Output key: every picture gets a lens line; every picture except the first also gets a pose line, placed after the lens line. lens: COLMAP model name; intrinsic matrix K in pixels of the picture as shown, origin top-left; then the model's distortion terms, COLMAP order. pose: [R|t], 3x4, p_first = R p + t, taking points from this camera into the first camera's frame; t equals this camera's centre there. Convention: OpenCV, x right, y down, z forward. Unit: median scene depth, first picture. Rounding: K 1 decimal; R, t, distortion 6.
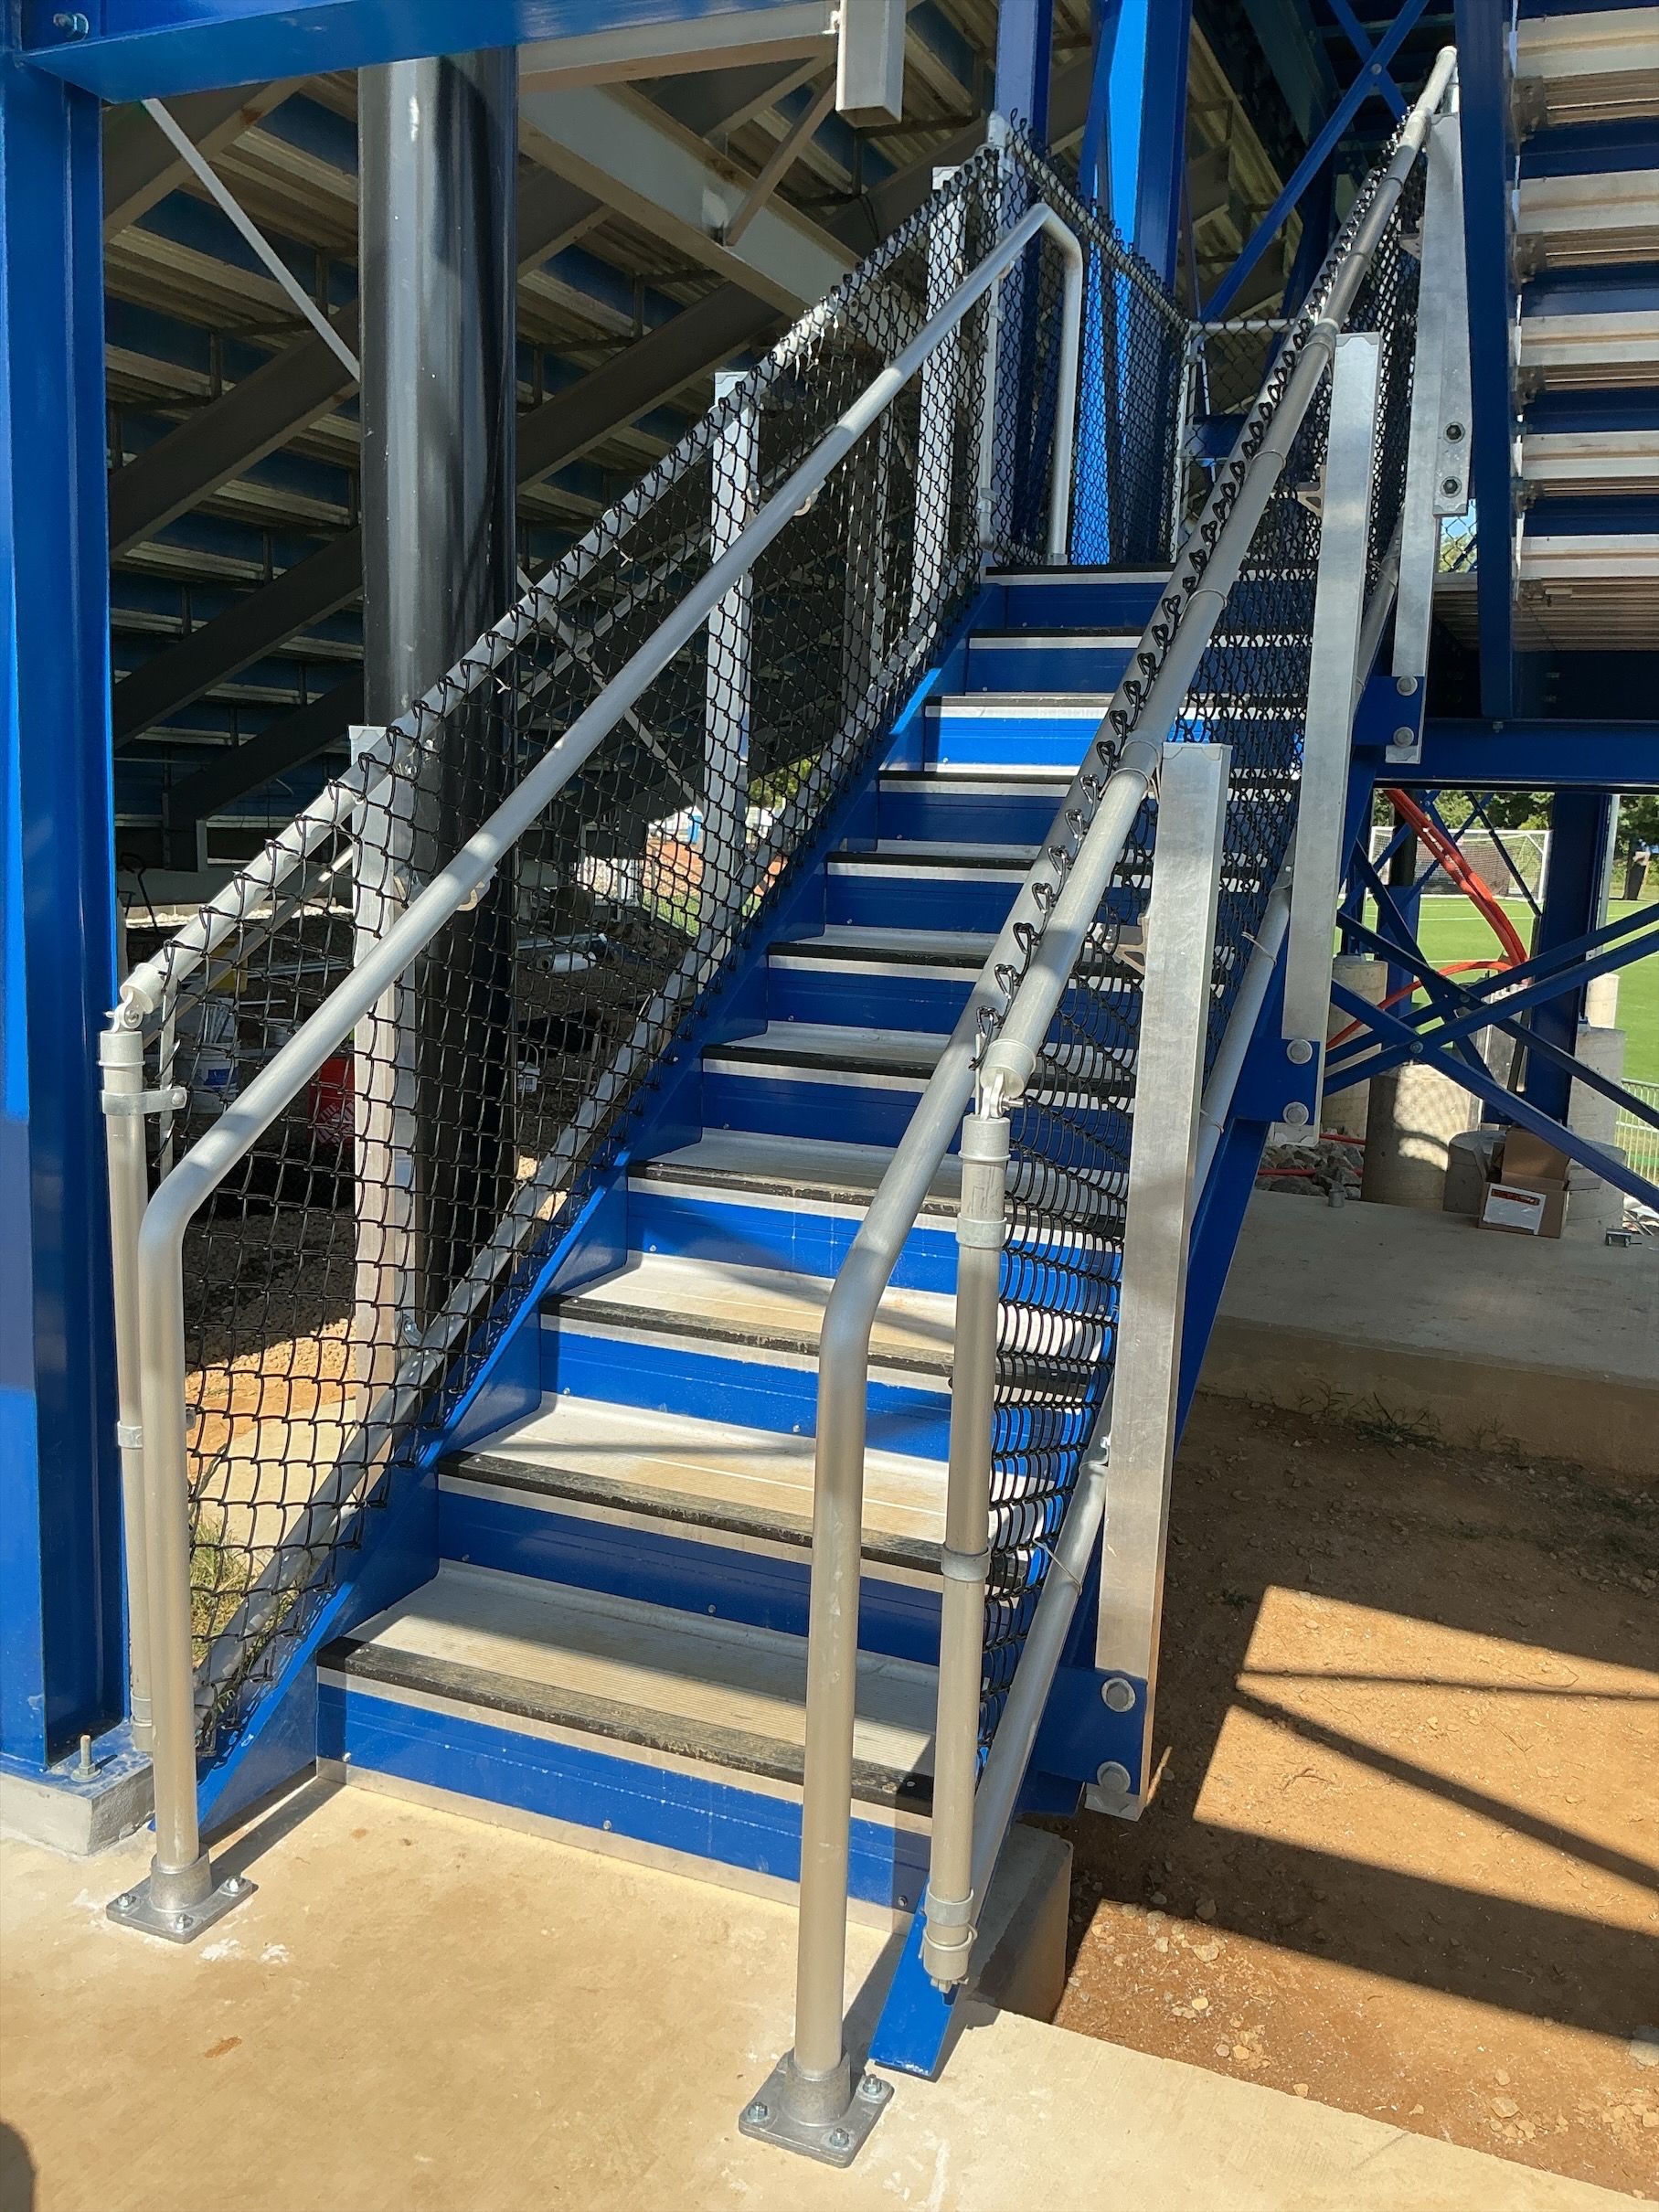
lens RADIAL K [[1808.5, 0, 829.5], [0, 1808.5, 1106.0], [0, 0, 1]] dist [0.091147, -0.172815]
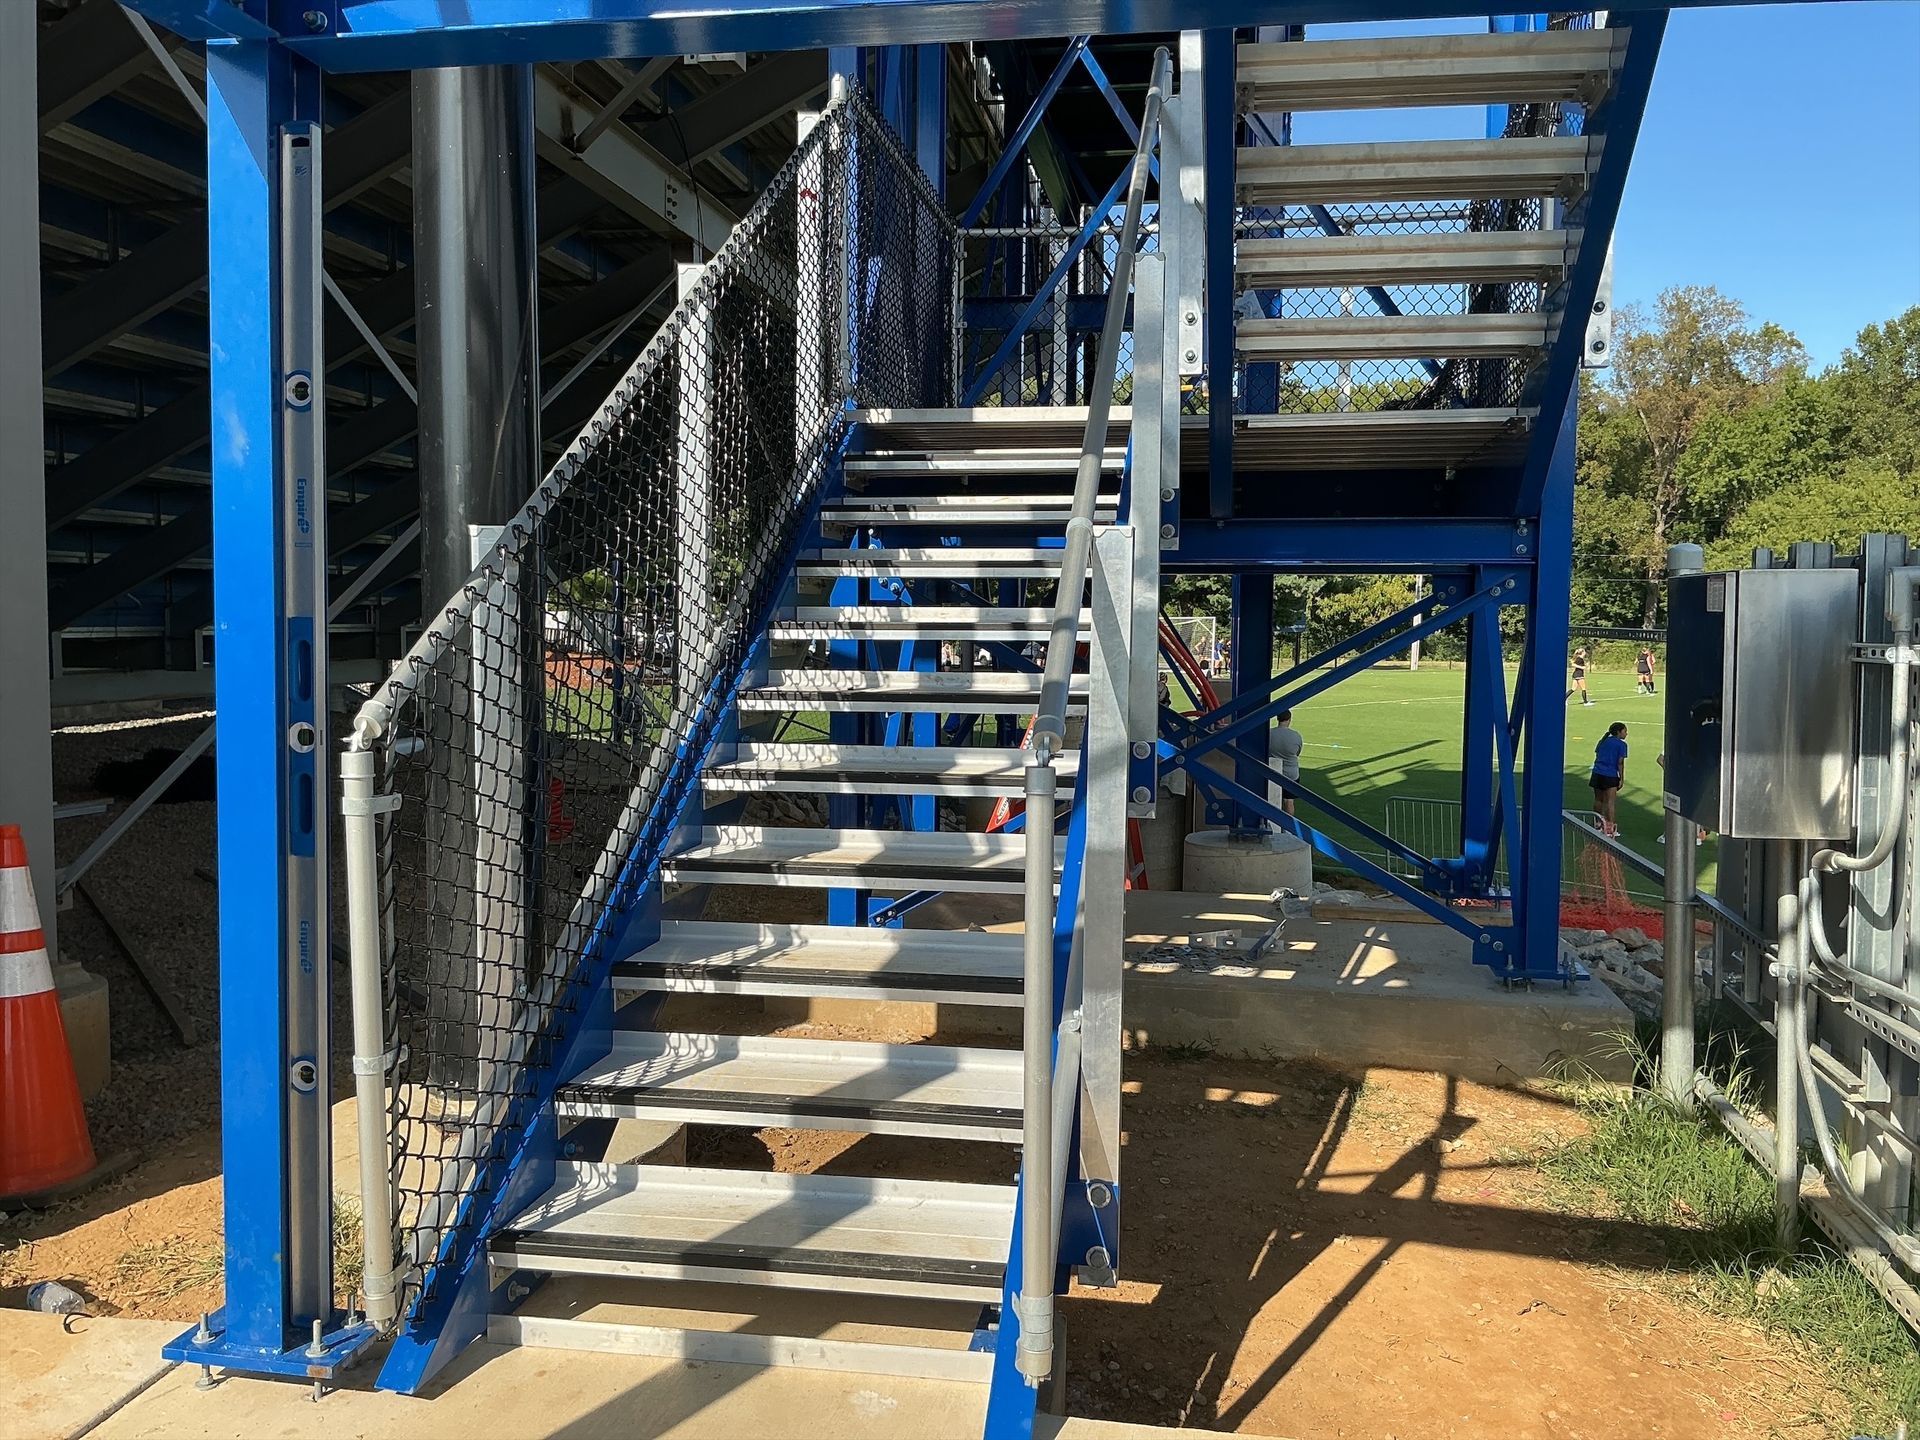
lens RADIAL K [[1569.7, 0, 960.0], [0, 1569.7, 720.0], [0, 0, 1]] dist [0.091147, -0.172815]
pose [[0.972756, -0.042361, 0.227930, -0.149692], [0.063176, 0.994392, -0.084812, 0.040388], [-0.223059, 0.096901, 0.969977, -0.138420]]
